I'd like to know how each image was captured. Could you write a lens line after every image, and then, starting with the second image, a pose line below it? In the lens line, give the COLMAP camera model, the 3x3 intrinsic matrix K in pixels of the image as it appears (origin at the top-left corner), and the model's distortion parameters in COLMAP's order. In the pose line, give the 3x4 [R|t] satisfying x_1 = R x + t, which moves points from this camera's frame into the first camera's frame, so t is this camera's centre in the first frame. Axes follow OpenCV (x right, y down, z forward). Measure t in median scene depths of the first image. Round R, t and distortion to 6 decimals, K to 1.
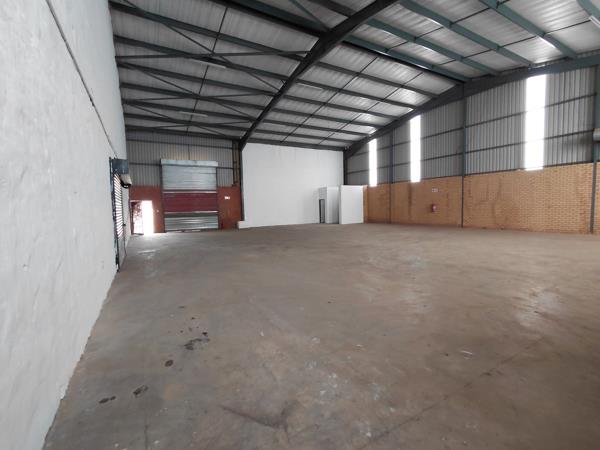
lens RADIAL K [[276.4, 0, 300.5], [0, 276.4, 223.5], [0, 0, 1]] dist [-0.012219, 0.006451]
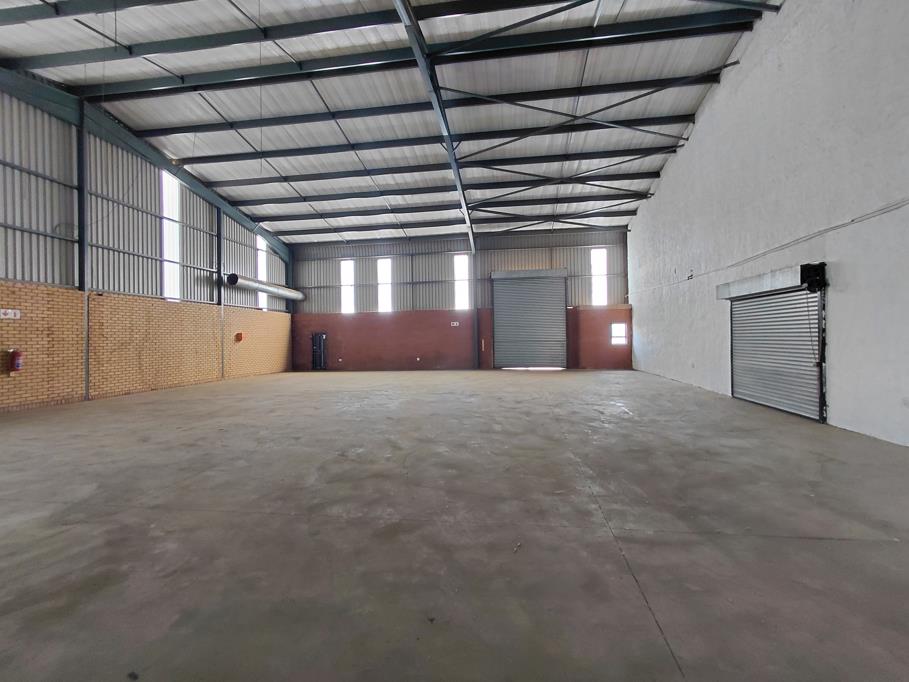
lens RADIAL K [[418.8, 0, 455.6], [0, 418.8, 336.6], [0, 0, 1]] dist [-0.012219, 0.006451]
pose [[-0.784934, 0.041759, 0.618171, -0.413418], [0.078459, 0.996393, 0.032316, -0.082532], [-0.614592, 0.073867, -0.785379, 1.418949]]
